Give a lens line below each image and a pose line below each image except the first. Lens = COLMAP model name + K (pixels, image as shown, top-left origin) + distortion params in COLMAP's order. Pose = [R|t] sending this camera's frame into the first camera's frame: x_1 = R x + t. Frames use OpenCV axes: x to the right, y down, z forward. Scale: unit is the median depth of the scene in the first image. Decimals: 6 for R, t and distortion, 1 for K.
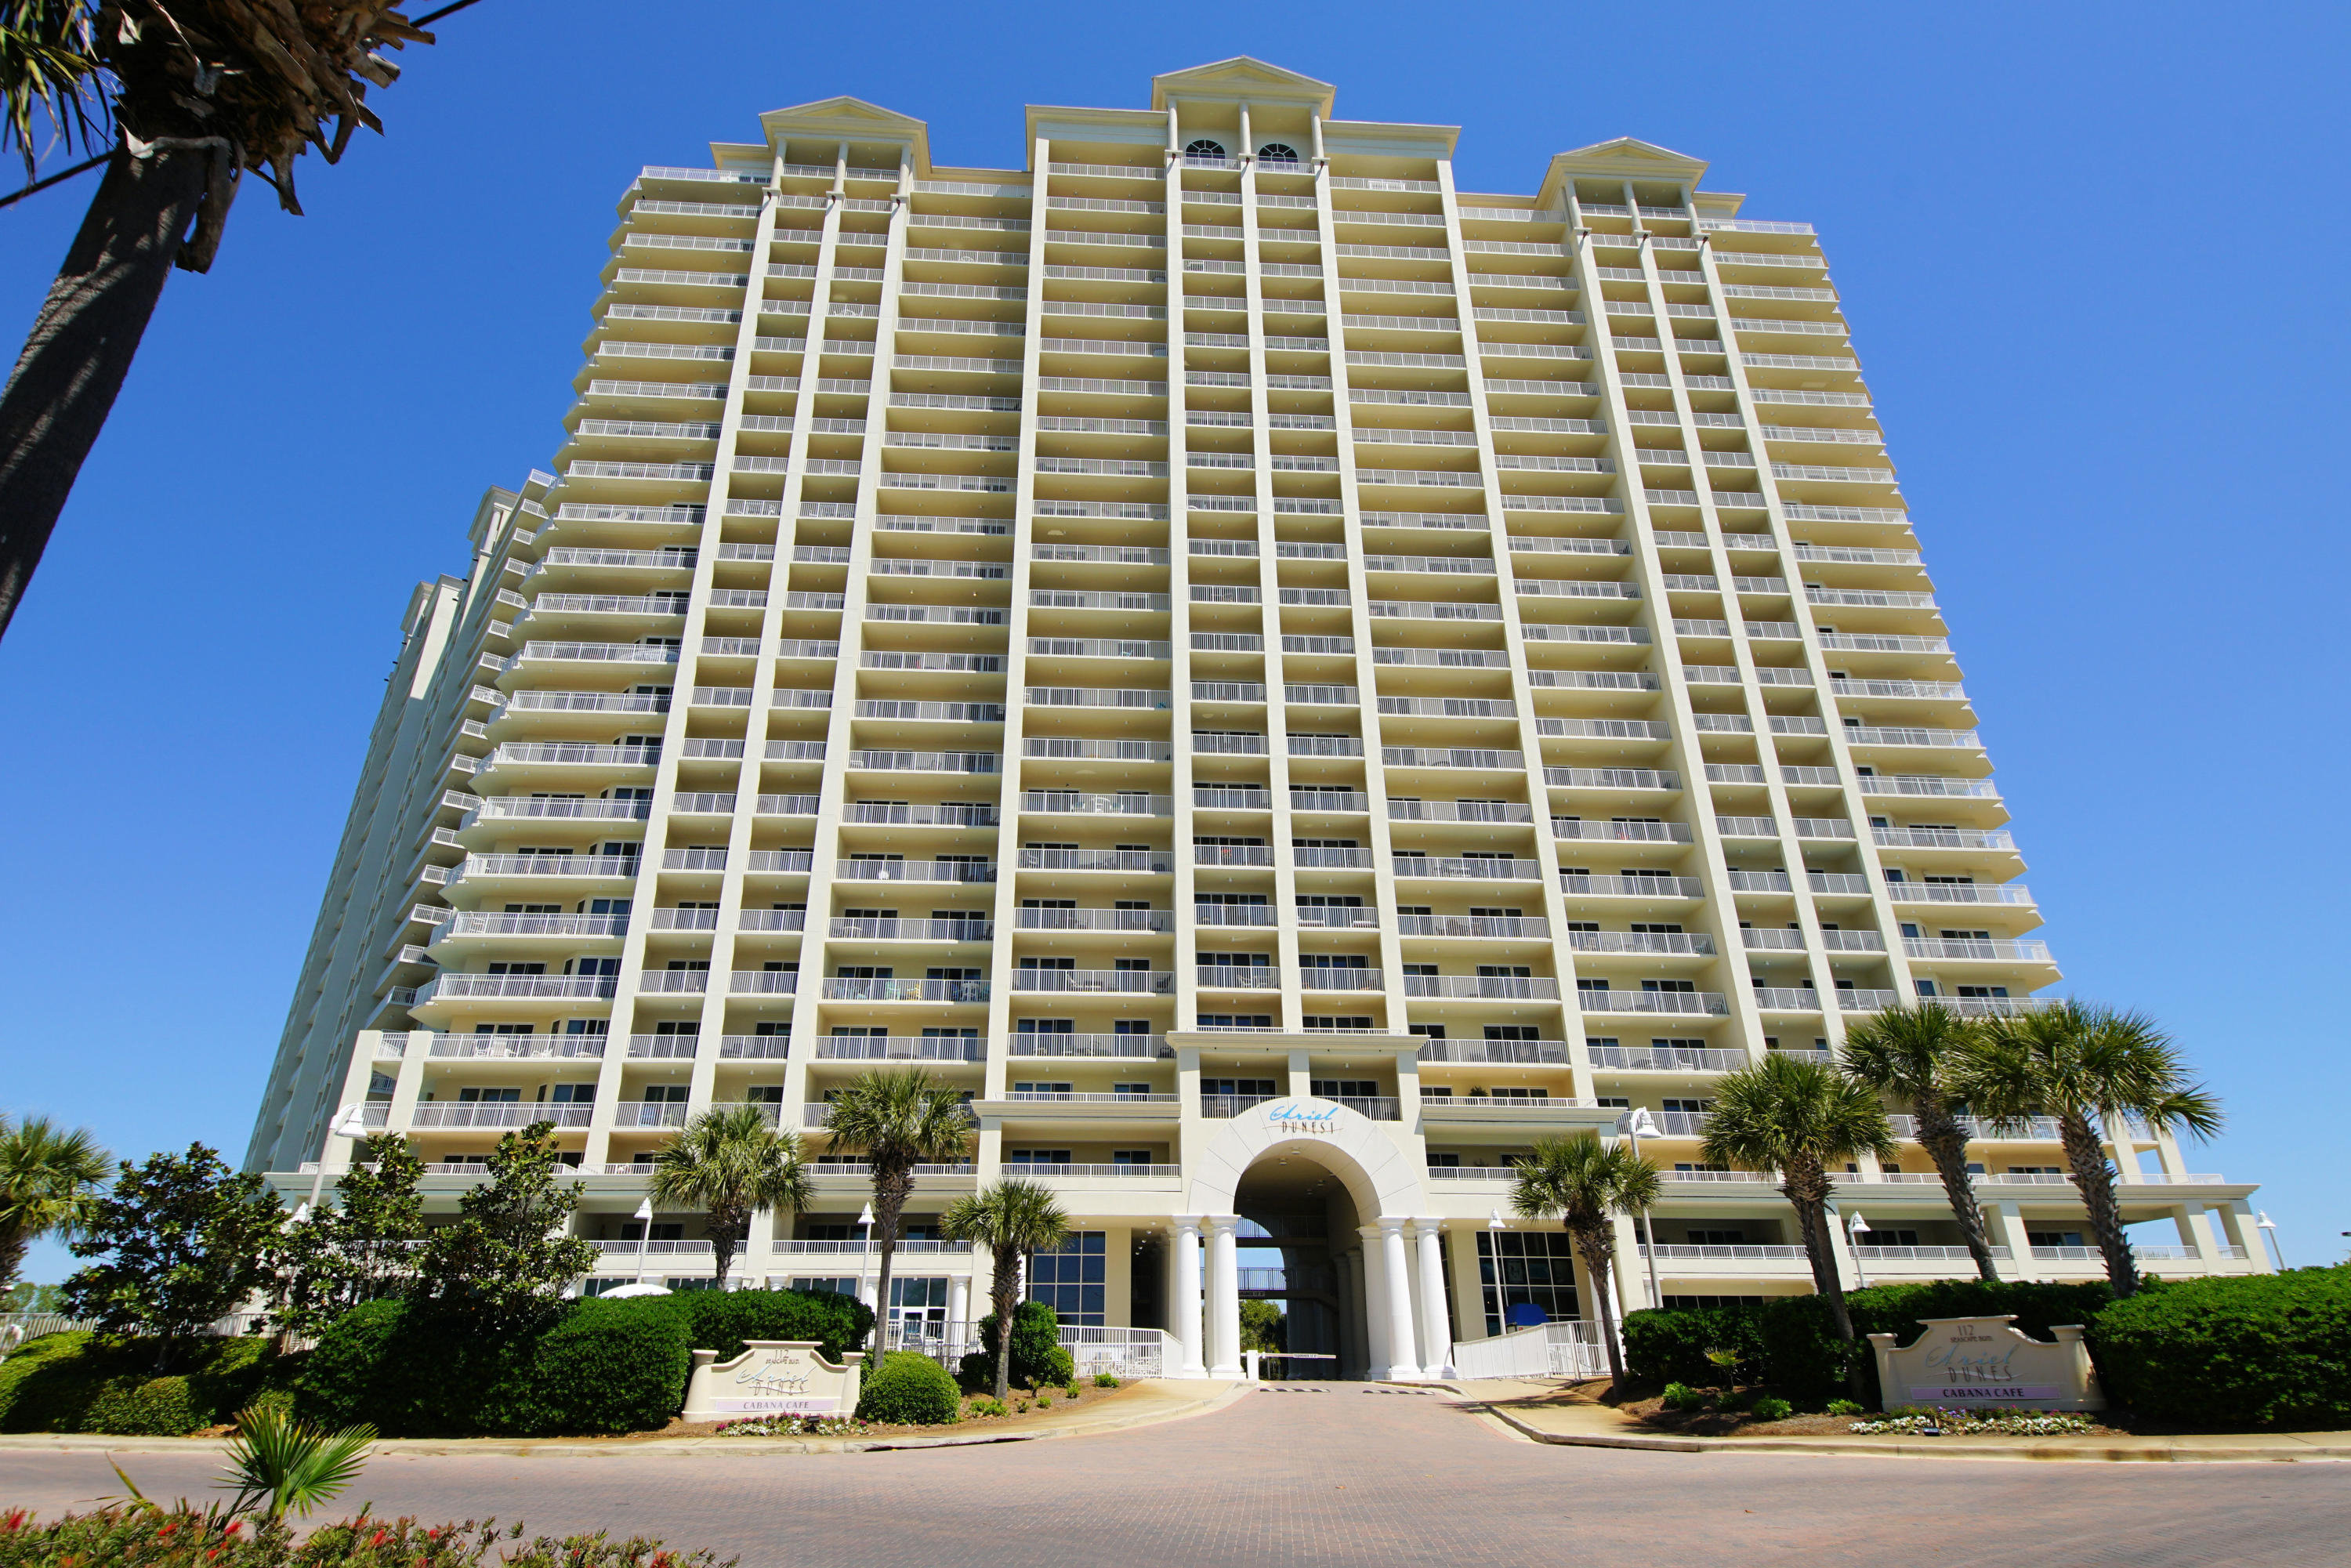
lens RADIAL K [[1257.9, 0, 1161.1], [0, 1257.9, 772.7], [0, 0, 1]] dist [0.035372, -0.034564]
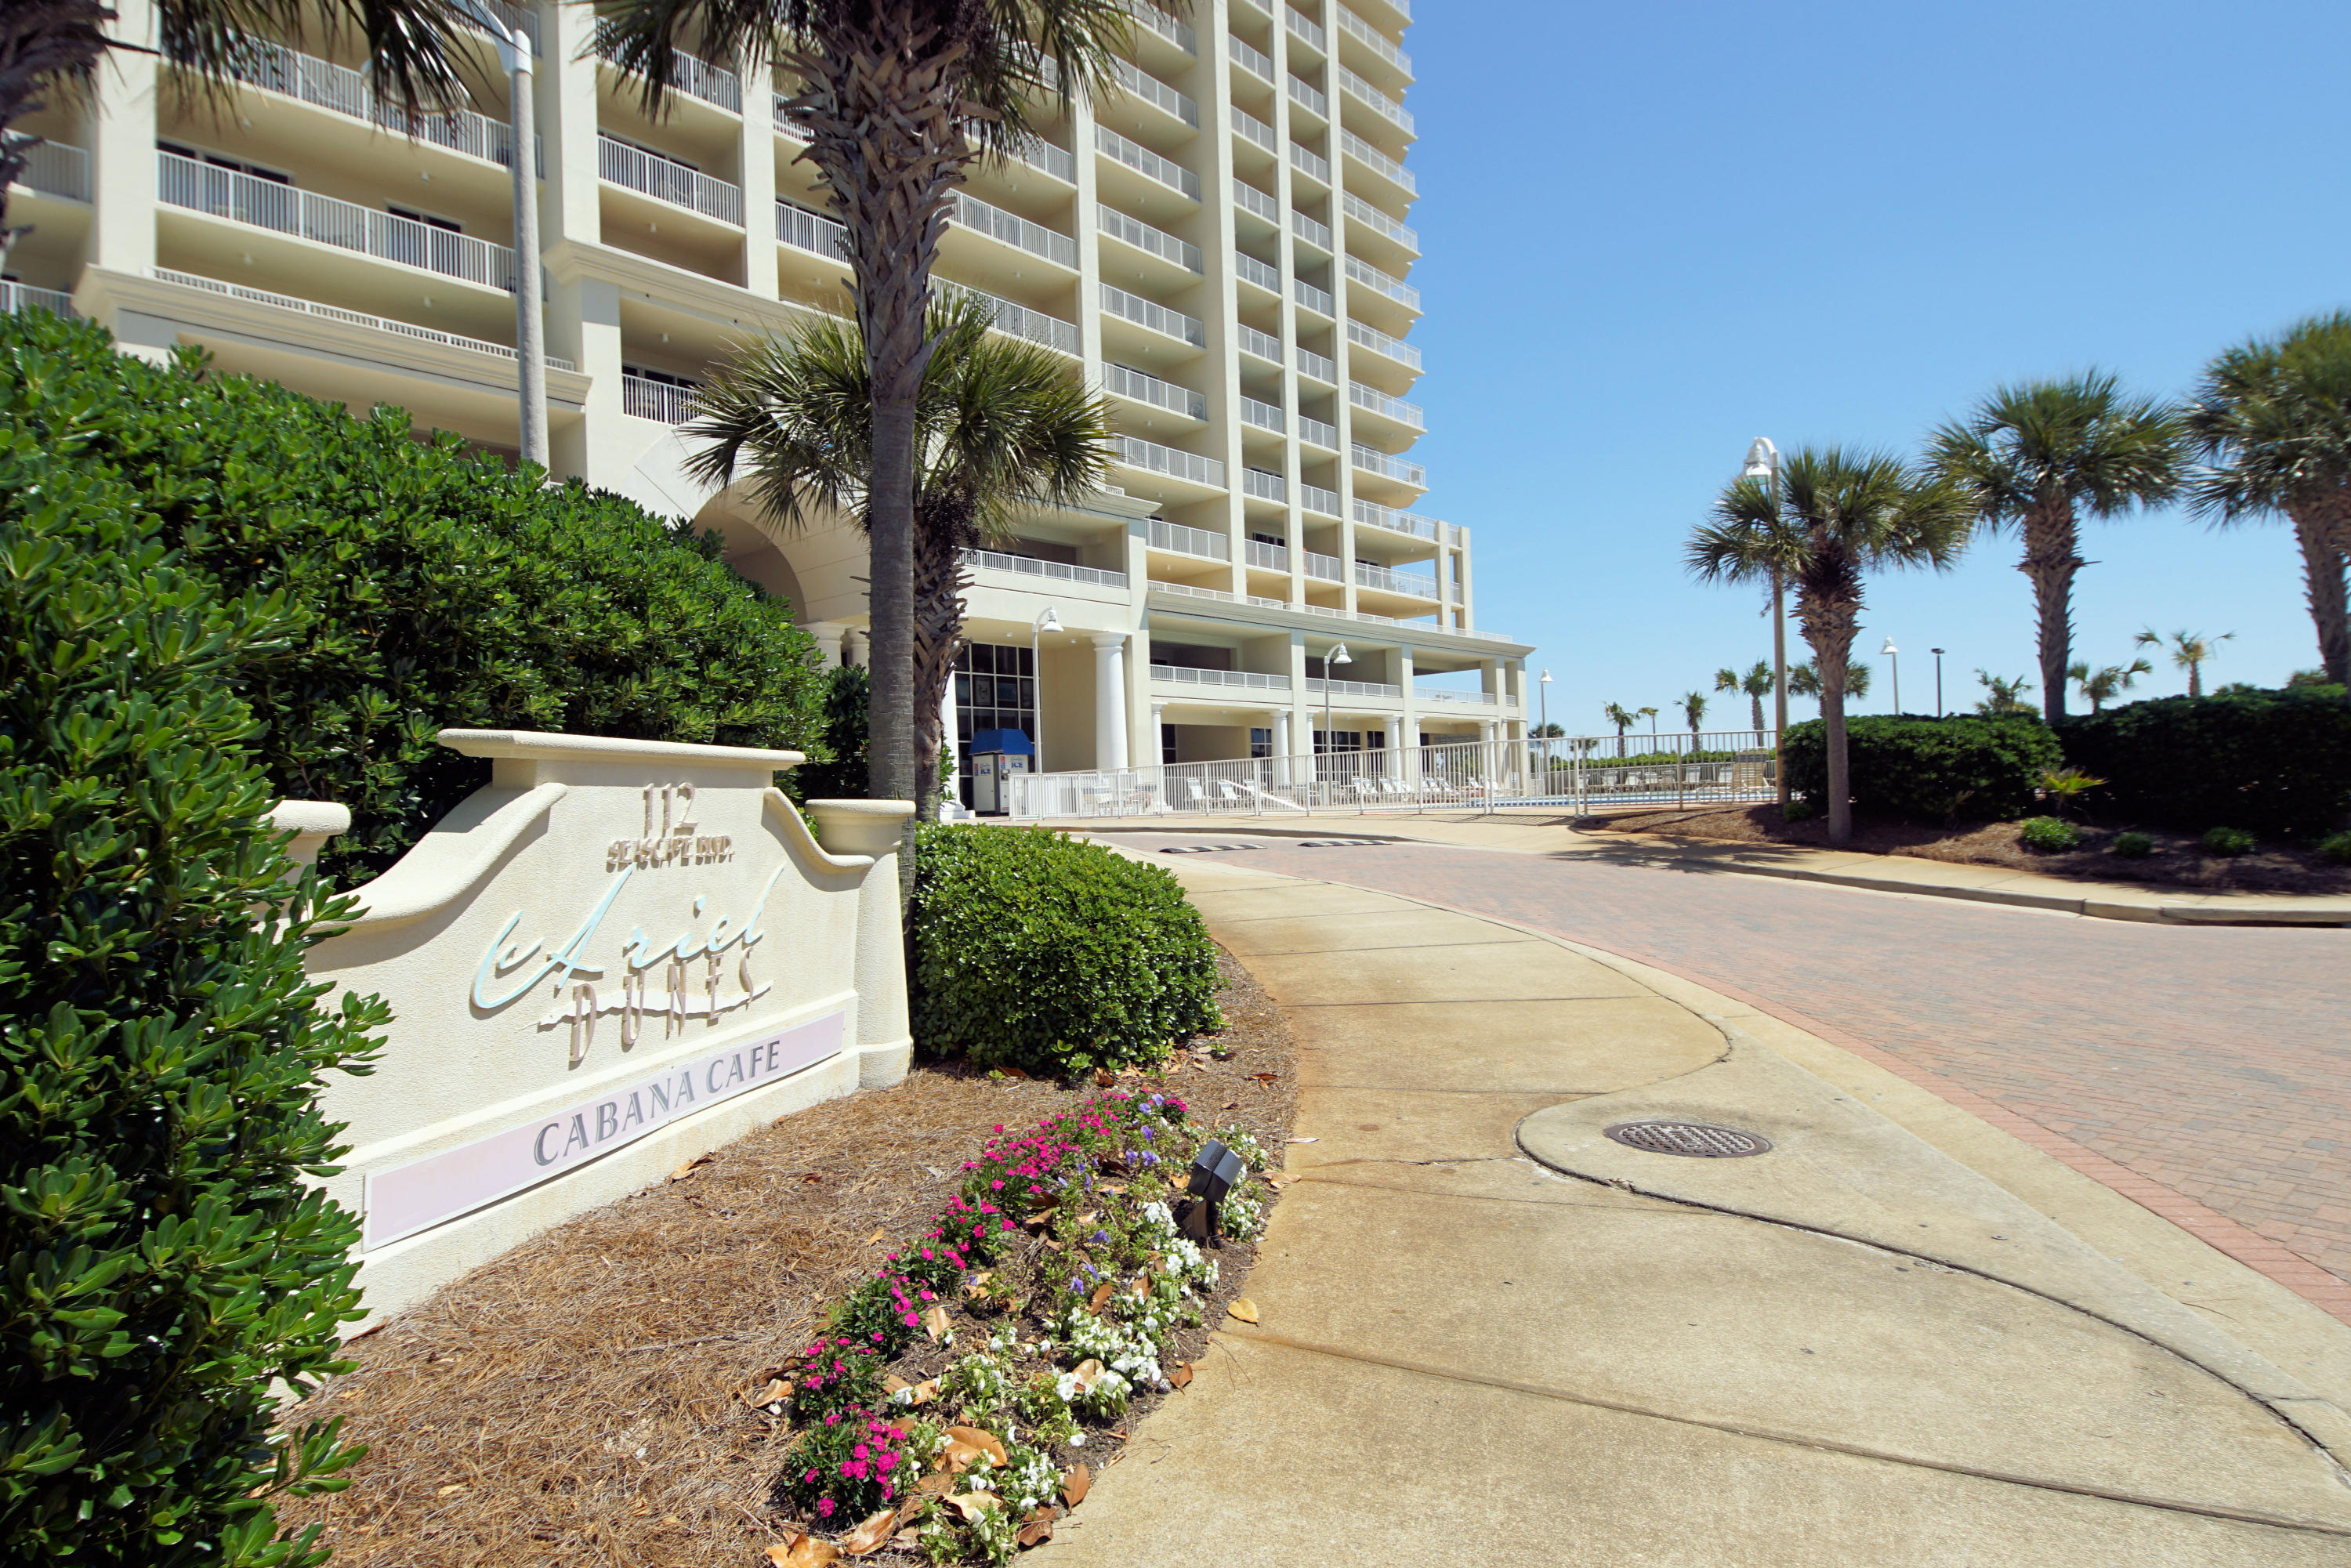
lens RADIAL K [[1257.9, 0, 1161.1], [0, 1257.9, 772.7], [0, 0, 1]] dist [0.035372, -0.034564]
pose [[0.730628, -0.004843, 0.682759, -0.174914], [-0.271577, 0.915408, 0.297110, 0.186027], [-0.626442, -0.402498, 0.667507, 0.409486]]
